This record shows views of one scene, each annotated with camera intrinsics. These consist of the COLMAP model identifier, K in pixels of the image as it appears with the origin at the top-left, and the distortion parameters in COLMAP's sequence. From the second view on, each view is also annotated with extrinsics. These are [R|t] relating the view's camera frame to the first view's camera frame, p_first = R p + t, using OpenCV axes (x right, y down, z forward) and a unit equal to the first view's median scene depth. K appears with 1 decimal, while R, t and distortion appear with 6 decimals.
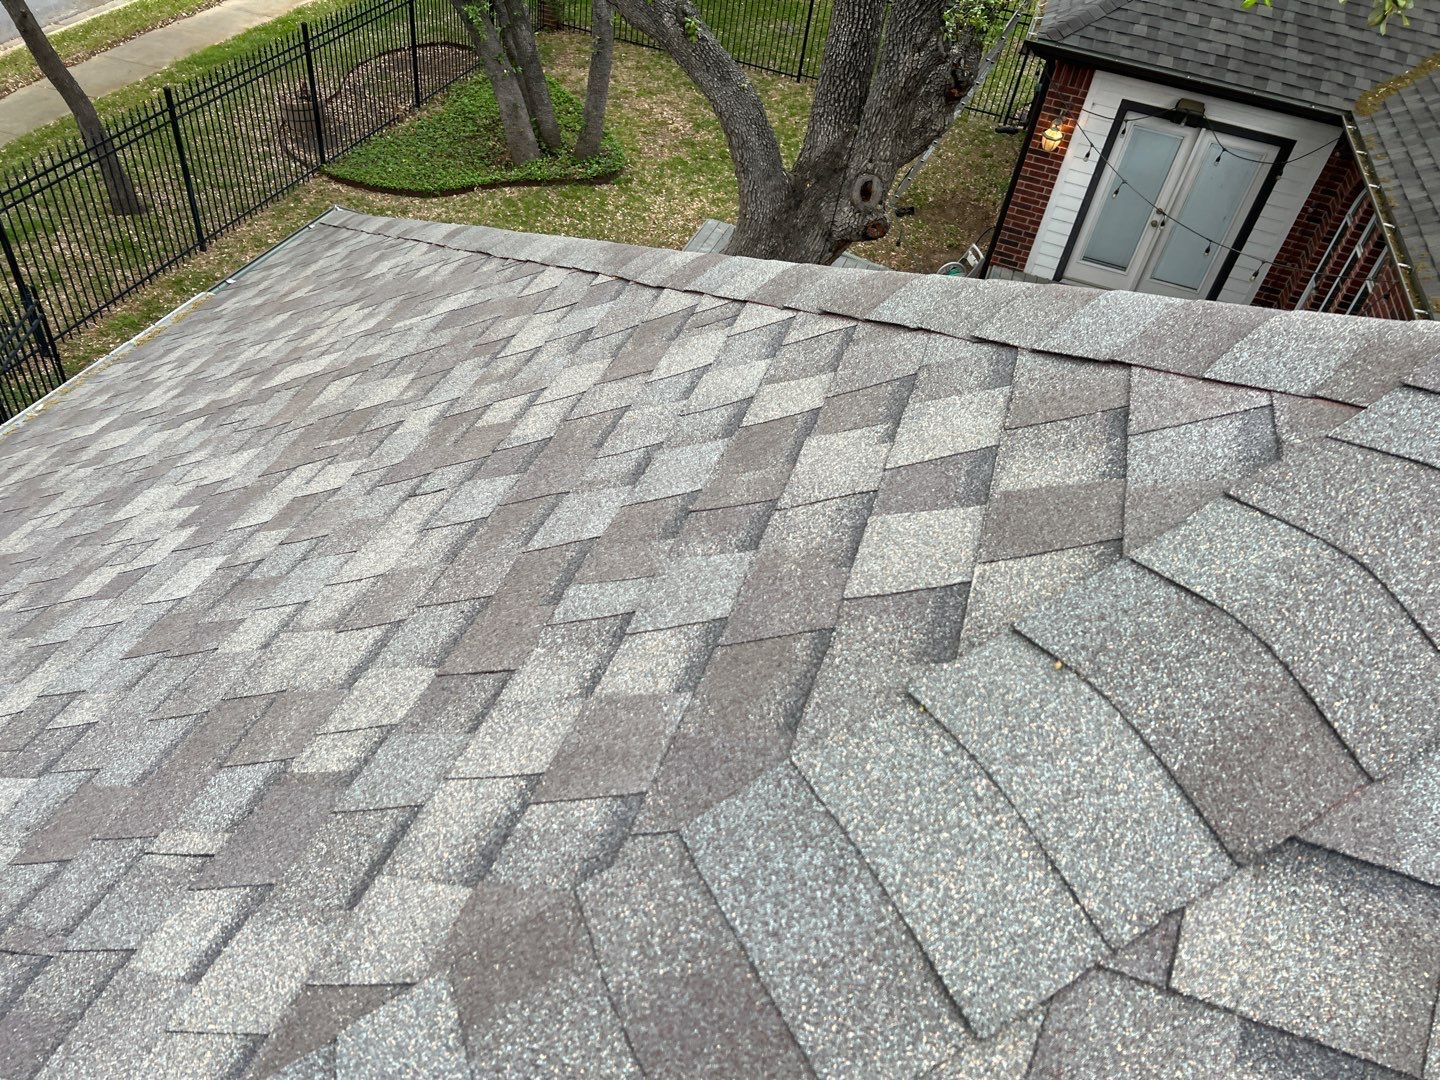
lens RADIAL K [[1088.6, 0, 709.7], [0, 1088.6, 543.3], [0, 0, 1]] dist [0.056784, -0.065611]
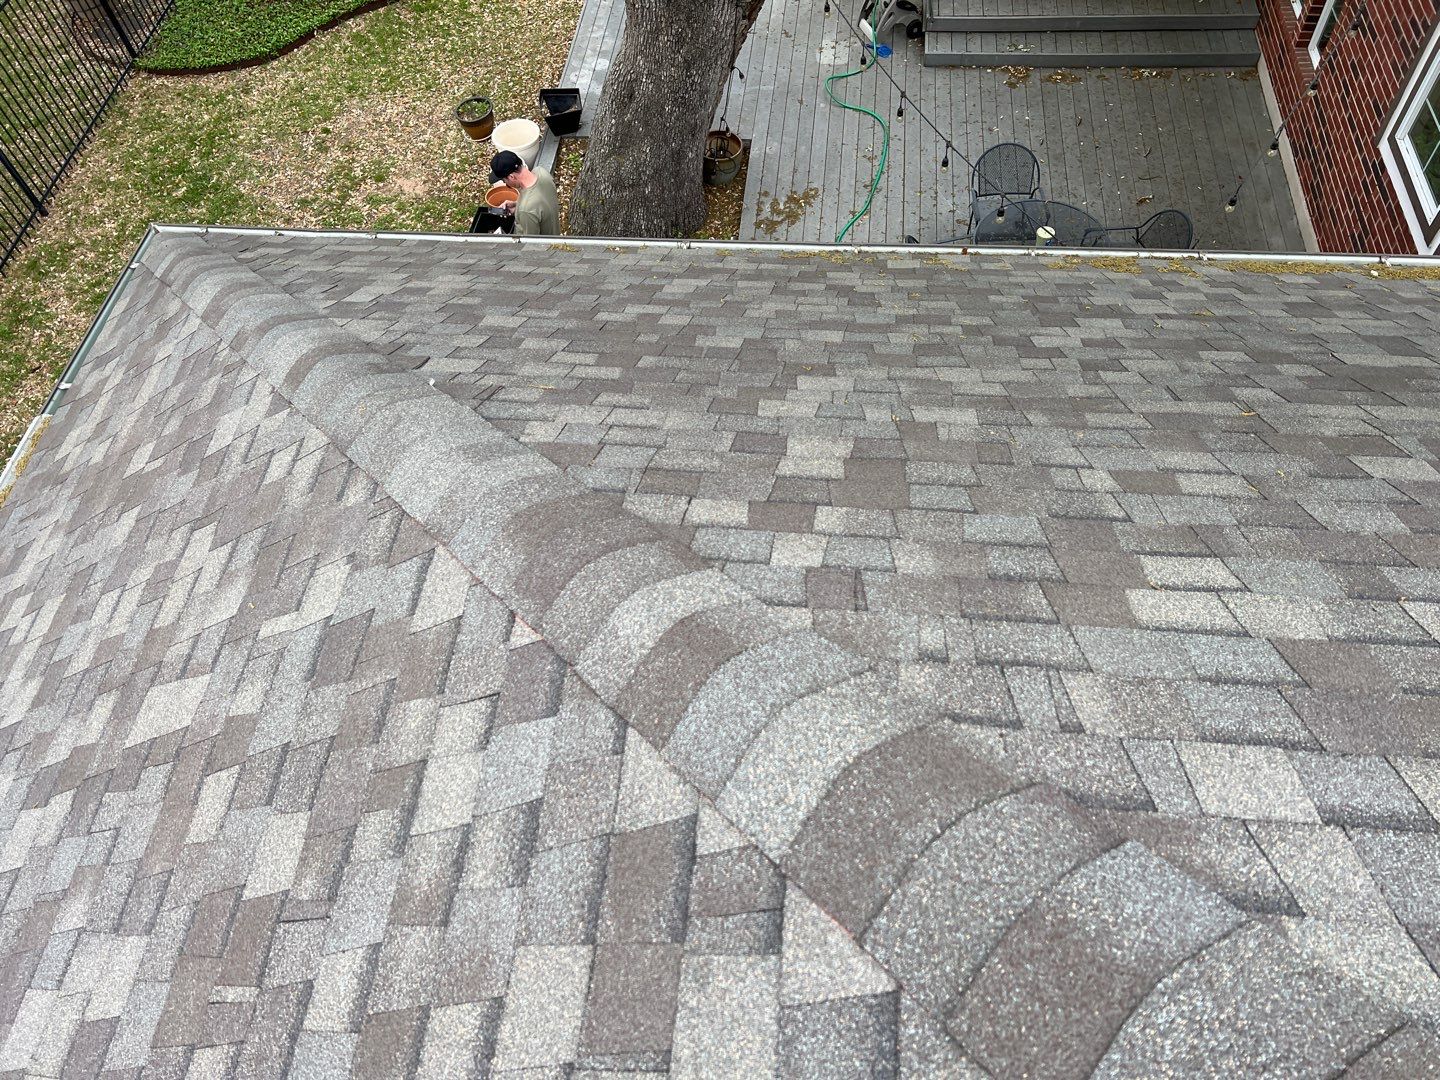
lens RADIAL K [[1088.6, 0, 728.8], [0, 1088.6, 544.5], [0, 0, 1]] dist [0.056784, -0.065611]
pose [[0.958825, -0.281678, -0.036236, 0.074108], [0.281683, 0.926973, 0.247740, -0.518425], [-0.036193, -0.247746, 0.968149, 0.460557]]
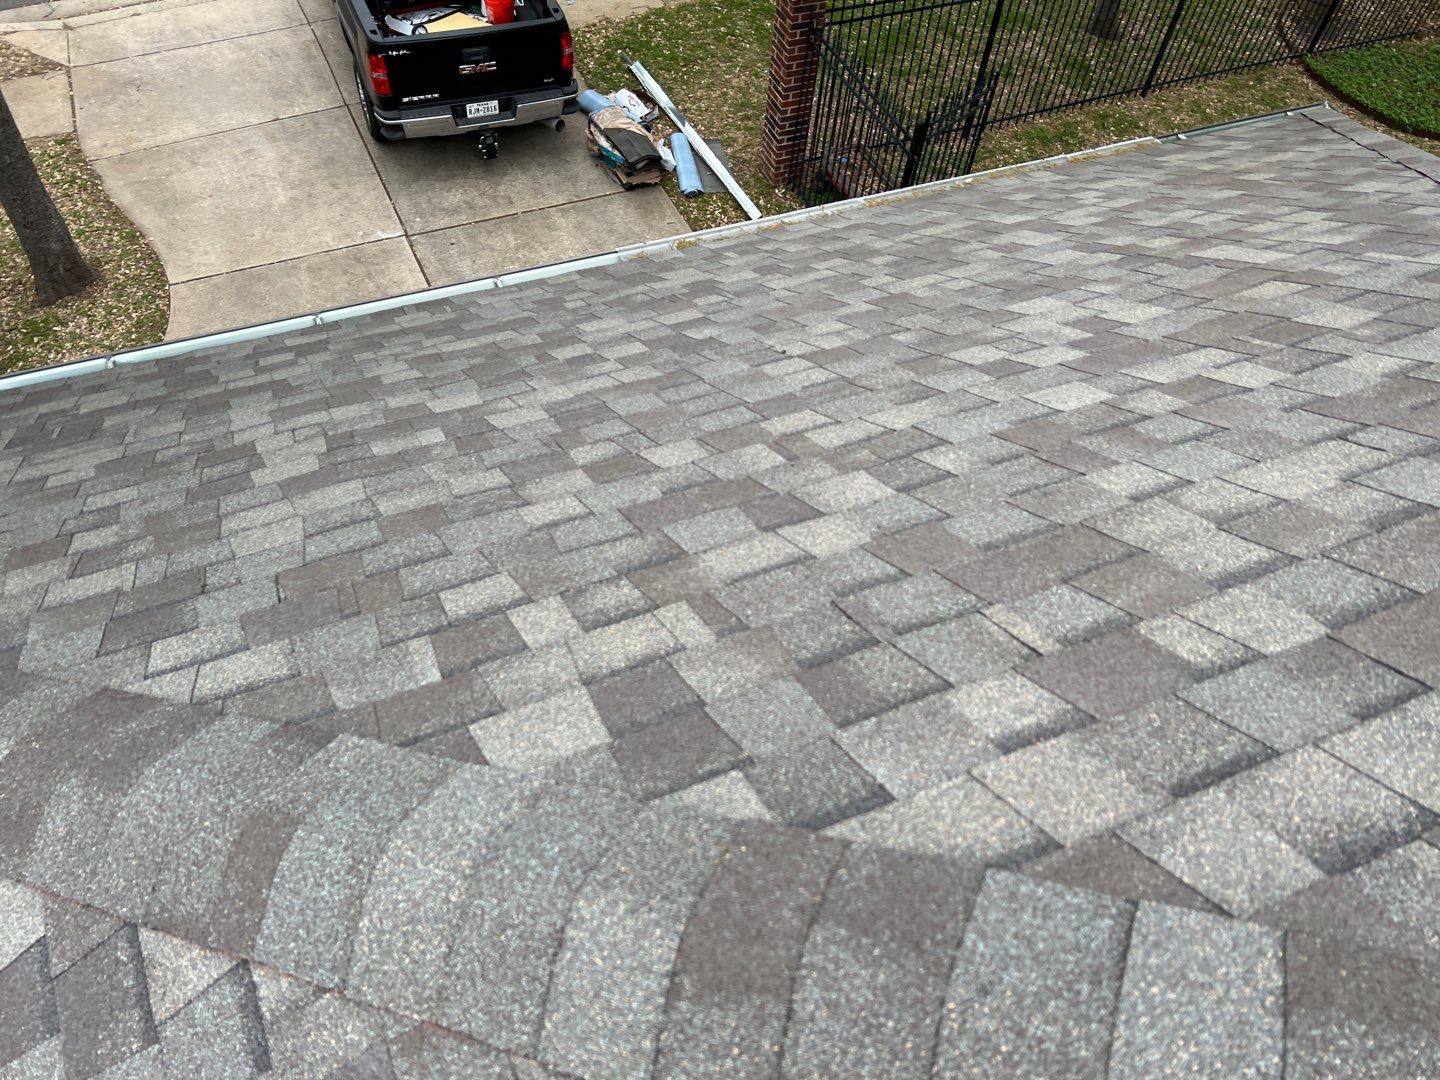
lens RADIAL K [[1088.6, 0, 729.7], [0, 1088.6, 542.6], [0, 0, 1]] dist [0.056784, -0.065611]
pose [[0.684667, 0.552114, -0.475816, -0.130125], [-0.499065, 0.830907, 0.246024, 0.052359], [0.531192, 0.069018, 0.844436, -0.022512]]
